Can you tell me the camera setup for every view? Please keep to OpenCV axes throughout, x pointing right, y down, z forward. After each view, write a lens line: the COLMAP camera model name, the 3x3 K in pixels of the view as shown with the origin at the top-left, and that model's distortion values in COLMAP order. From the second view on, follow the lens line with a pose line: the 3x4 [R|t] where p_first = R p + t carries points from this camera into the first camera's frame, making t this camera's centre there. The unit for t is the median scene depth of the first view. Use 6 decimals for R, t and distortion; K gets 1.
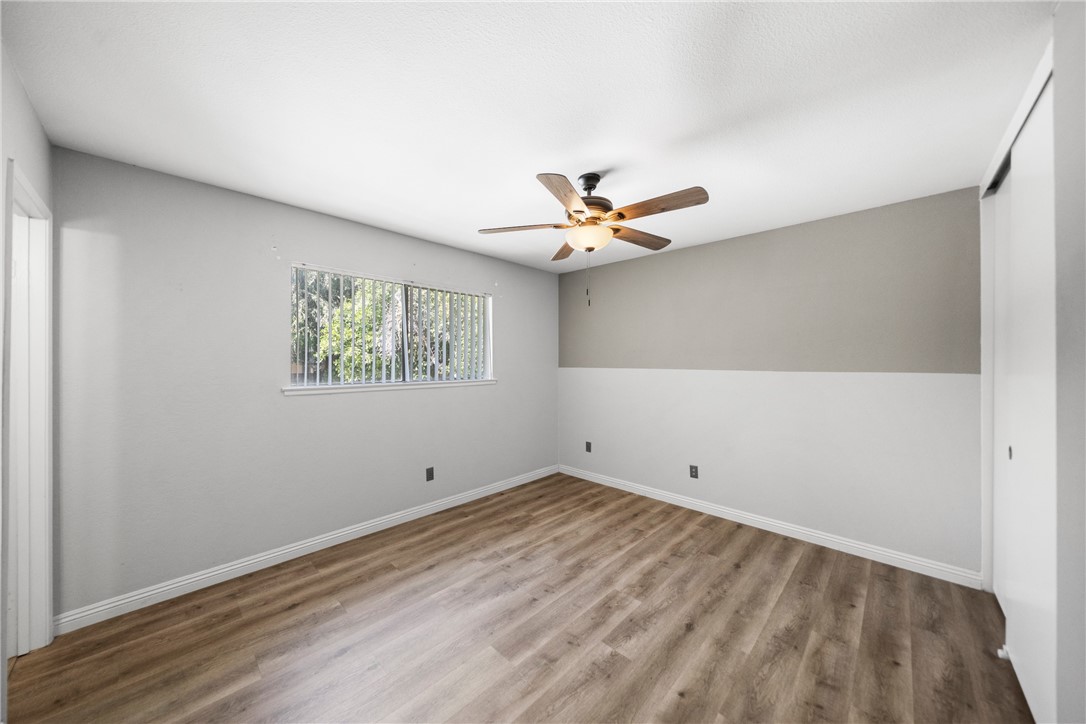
lens RADIAL K [[369.2, 0, 542.3], [0, 369.2, 362.6], [0, 0, 1]] dist [-0.002513, 0.000208]
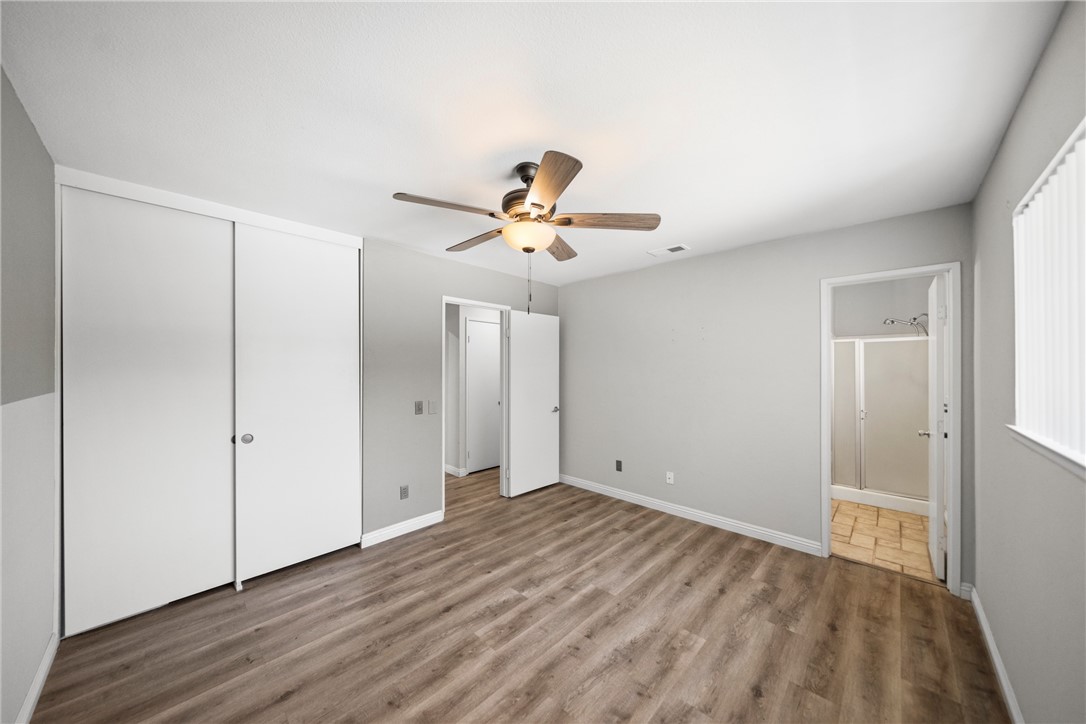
lens RADIAL K [[369.2, 0, 543.6], [0, 369.2, 366.5], [0, 0, 1]] dist [-0.002513, 0.000208]
pose [[-0.999995, -0.003072, -0.000566, 0.098006], [-0.003069, 0.999984, -0.004796, -0.027657], [0.000581, -0.004794, -0.999988, 1.999115]]
